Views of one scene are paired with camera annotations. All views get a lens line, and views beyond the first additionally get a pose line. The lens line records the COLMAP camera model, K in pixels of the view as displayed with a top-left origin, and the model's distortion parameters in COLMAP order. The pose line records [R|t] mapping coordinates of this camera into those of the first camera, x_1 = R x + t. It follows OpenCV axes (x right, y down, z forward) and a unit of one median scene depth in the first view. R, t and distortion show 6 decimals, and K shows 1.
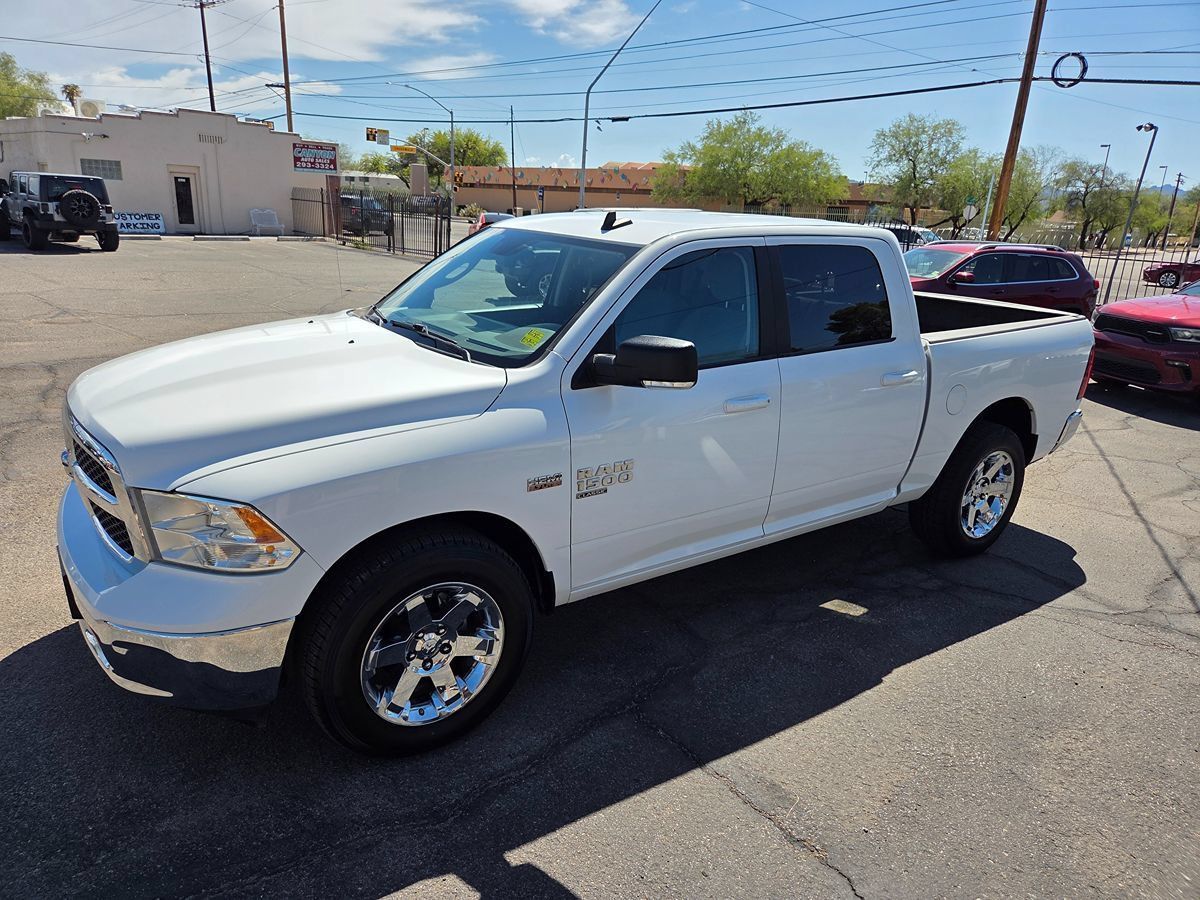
lens RADIAL K [[805.5, 0, 590.5], [0, 805.5, 455.1], [0, 0, 1]] dist [0.063695, -0.051871]
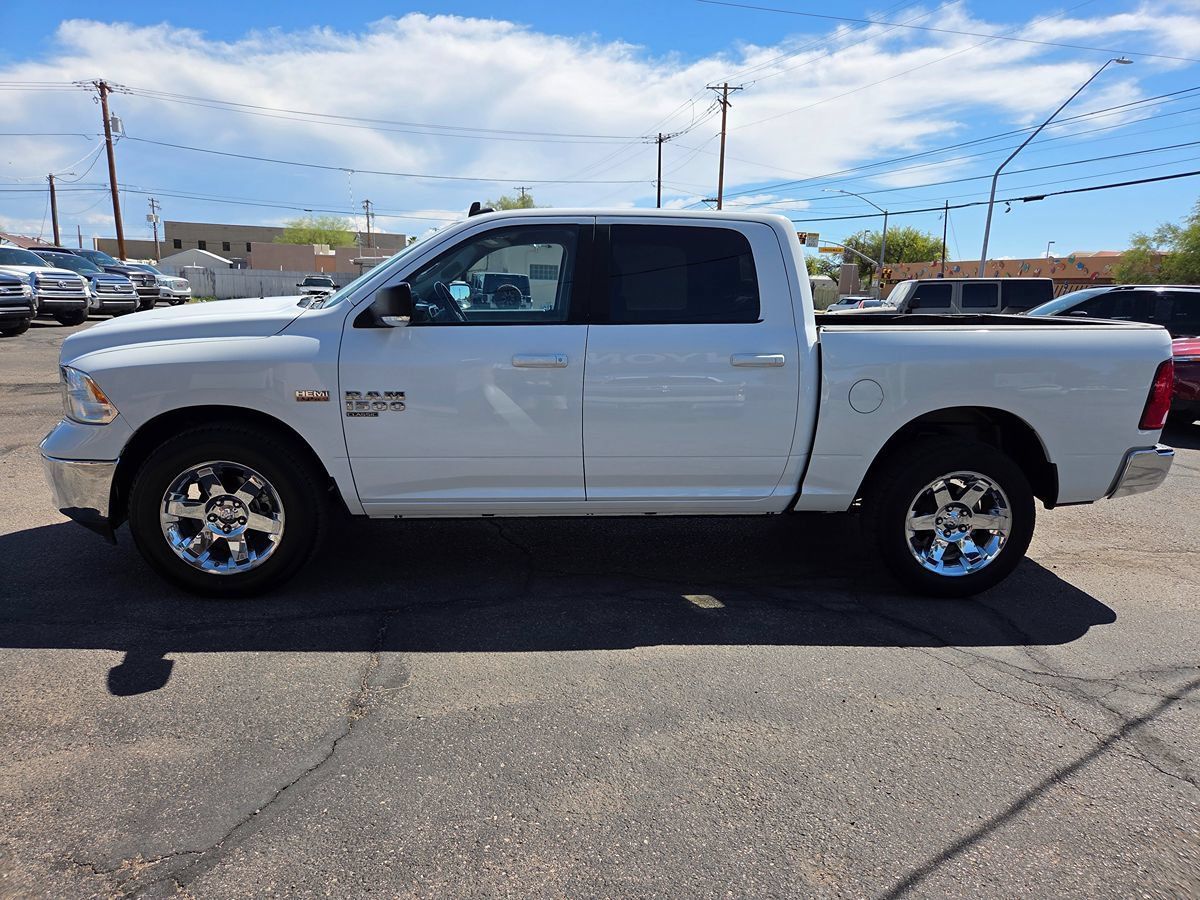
lens RADIAL K [[805.5, 0, 596.1], [0, 805.5, 443.9], [0, 0, 1]] dist [0.063695, -0.051871]
pose [[0.865389, 0.074246, -0.495570, 0.131865], [-0.139718, 0.985494, -0.096336, 0.023100], [0.481229, 0.152608, 0.863209, 0.018891]]
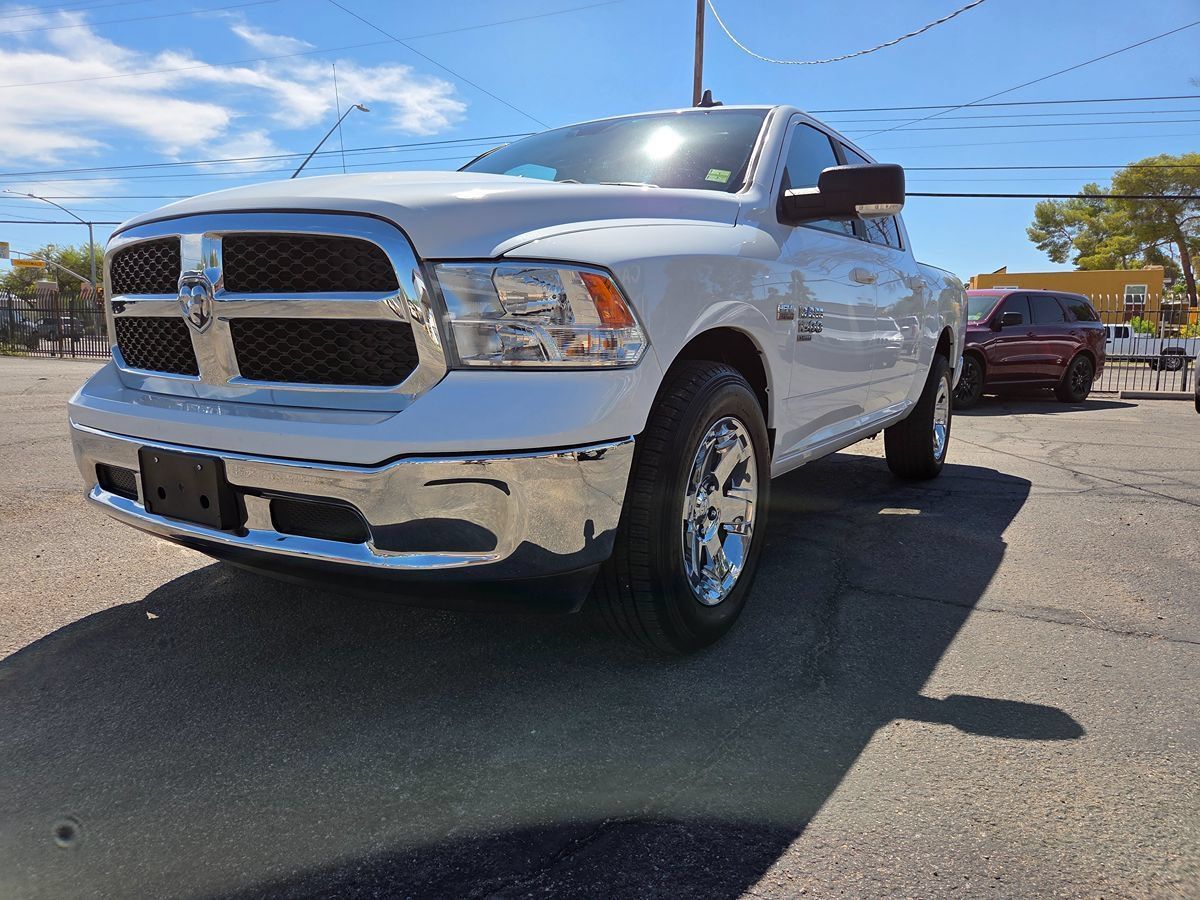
lens RADIAL K [[805.5, 0, 595.2], [0, 805.5, 442.0], [0, 0, 1]] dist [0.063695, -0.051871]
pose [[0.920594, -0.083438, 0.381503, -0.083568], [0.142802, 0.981176, -0.130002, 0.036098], [-0.363474, 0.174159, 0.915180, 0.038902]]
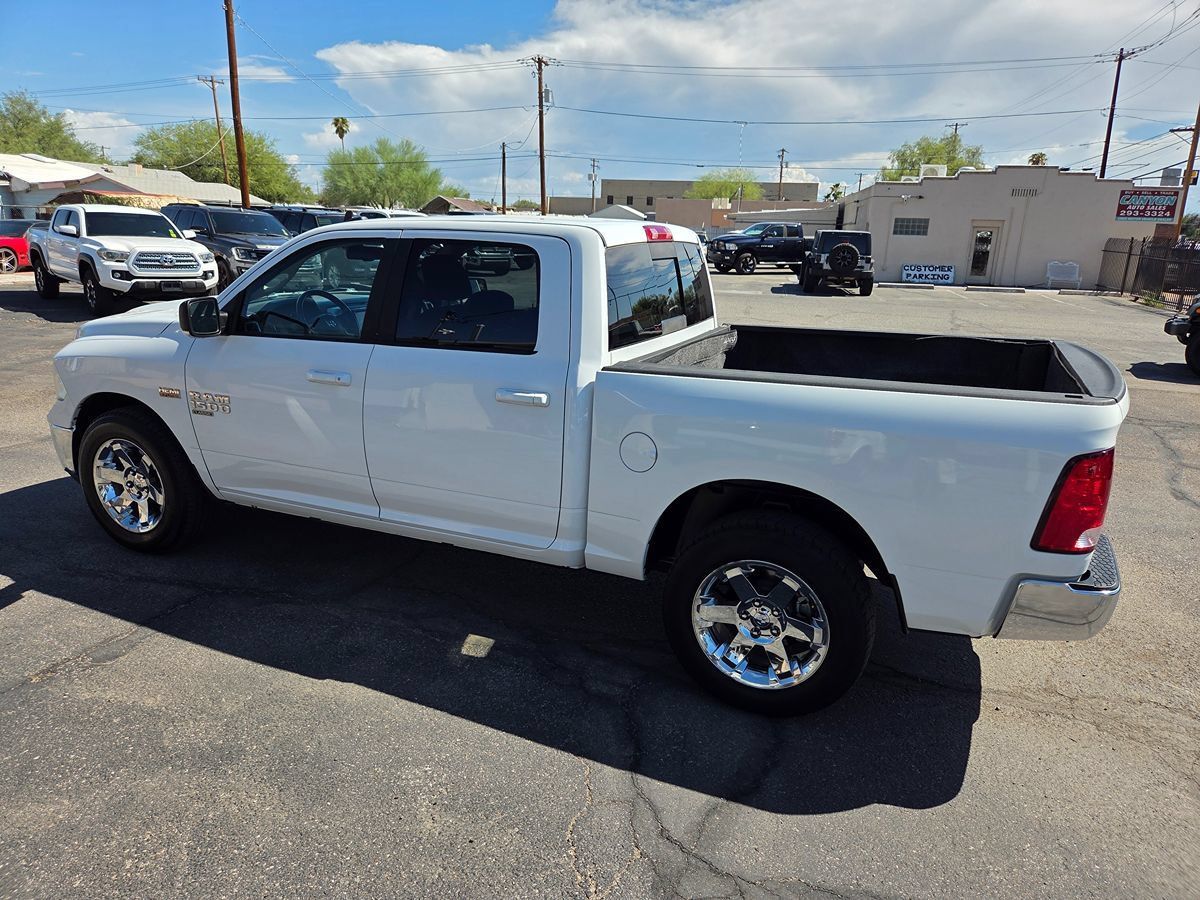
lens RADIAL K [[805.5, 0, 600.9], [0, 805.5, 452.3], [0, 0, 1]] dist [0.063695, -0.051871]
pose [[0.521784, 0.202145, -0.828782, 0.216005], [-0.261482, 0.962654, 0.070174, -0.022956], [0.812015, 0.180096, 0.555154, 0.115619]]
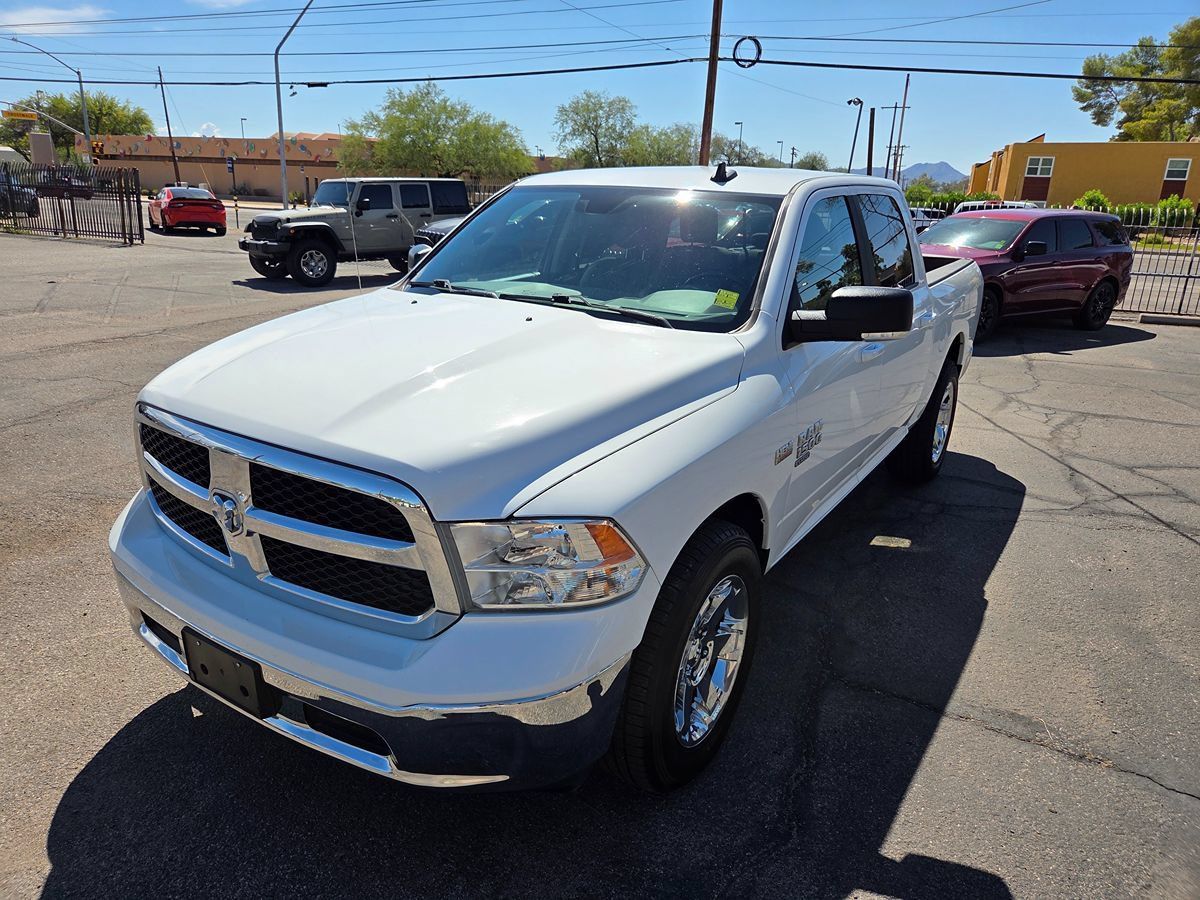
lens RADIAL K [[805.5, 0, 581.6], [0, 805.5, 444.2], [0, 0, 1]] dist [0.063695, -0.051871]
pose [[0.931007, -0.127323, 0.342076, -0.081253], [0.121584, 0.991843, 0.038262, -0.005424], [-0.344157, 0.005968, 0.938893, 0.029159]]
